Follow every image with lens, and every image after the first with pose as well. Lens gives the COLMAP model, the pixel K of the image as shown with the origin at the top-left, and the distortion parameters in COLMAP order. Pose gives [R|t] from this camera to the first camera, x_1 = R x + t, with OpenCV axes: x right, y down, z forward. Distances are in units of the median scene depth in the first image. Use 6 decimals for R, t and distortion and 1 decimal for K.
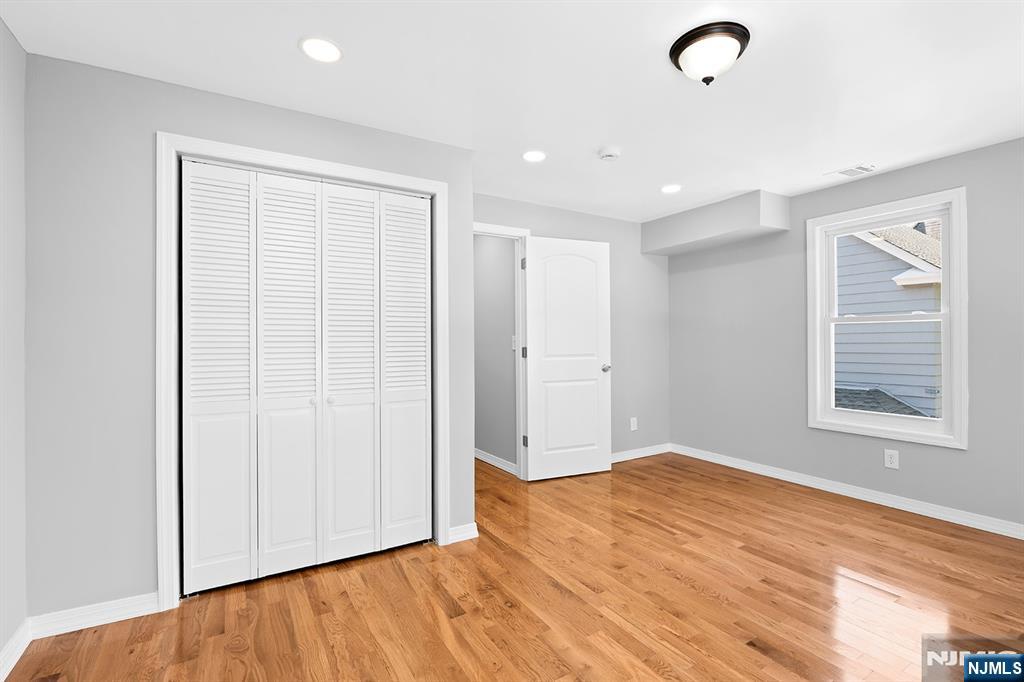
lens RADIAL K [[459.5, 0, 512.0], [0, 459.5, 341.0], [0, 0, 1]] dist [-0.001540, 0.000066]
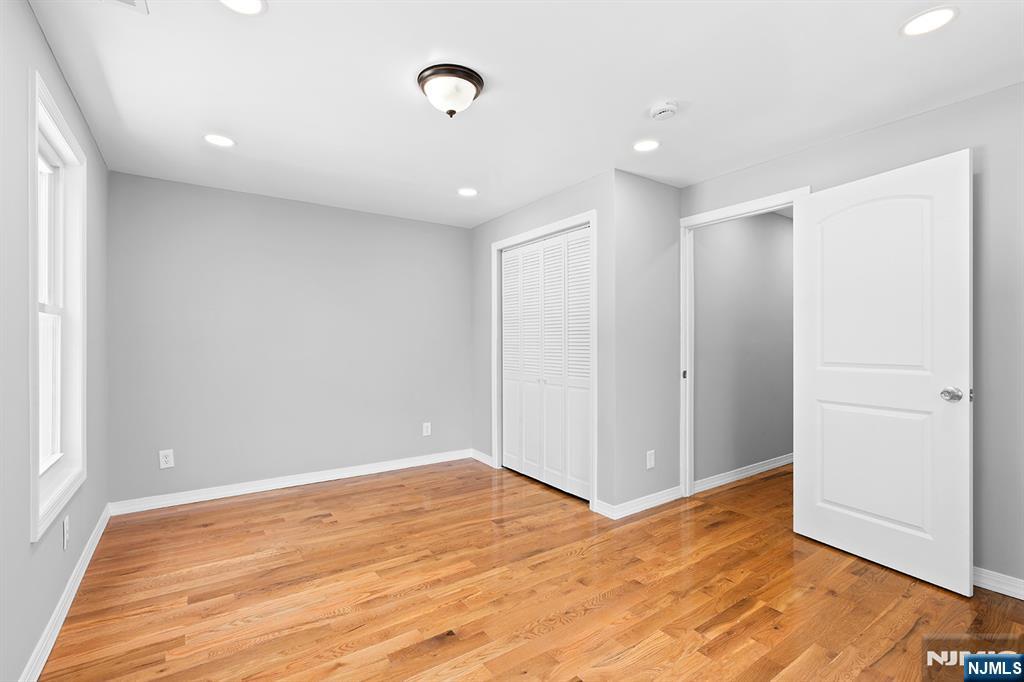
lens RADIAL K [[463.1, 0, 515.3], [0, 463.1, 339.1], [0, 0, 1]] dist [-0.002466, 0.000498]
pose [[0.072188, 0.000960, -0.997391, 1.203451], [0.002187, 0.999997, 0.001121, -0.008580], [0.997389, -0.002263, 0.072185, 0.815387]]
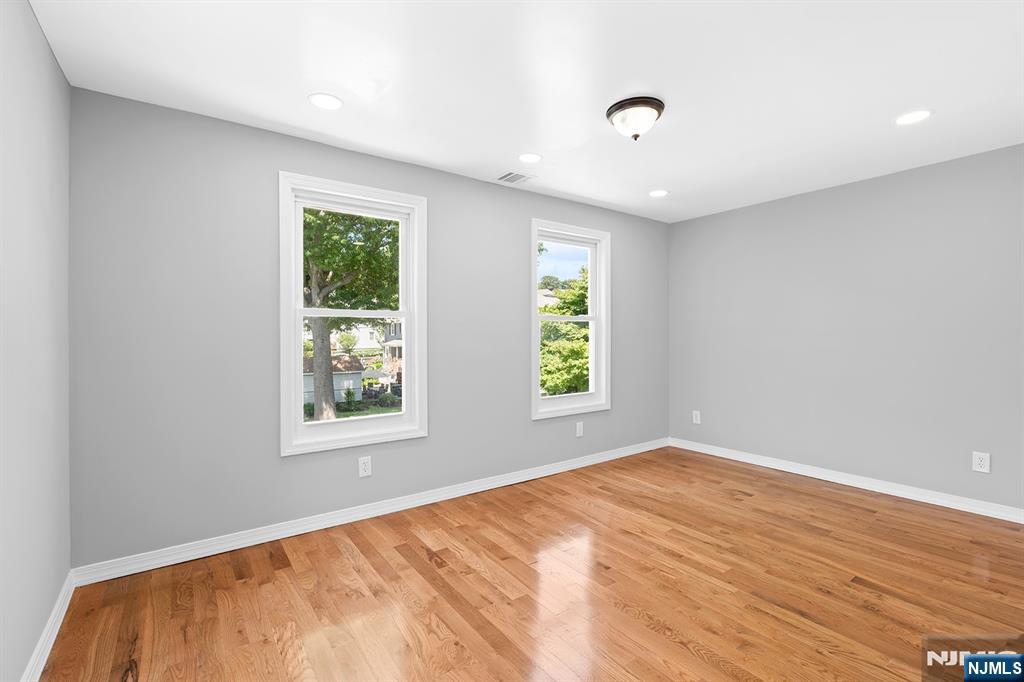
lens RADIAL K [[463.1, 0, 515.3], [0, 463.1, 339.1], [0, 0, 1]] dist [-0.002466, 0.000498]
pose [[-0.995780, 0.012617, -0.090904, 0.678593], [0.011910, 0.999895, 0.008314, -0.004396], [0.090999, 0.007196, -0.995825, 1.736532]]
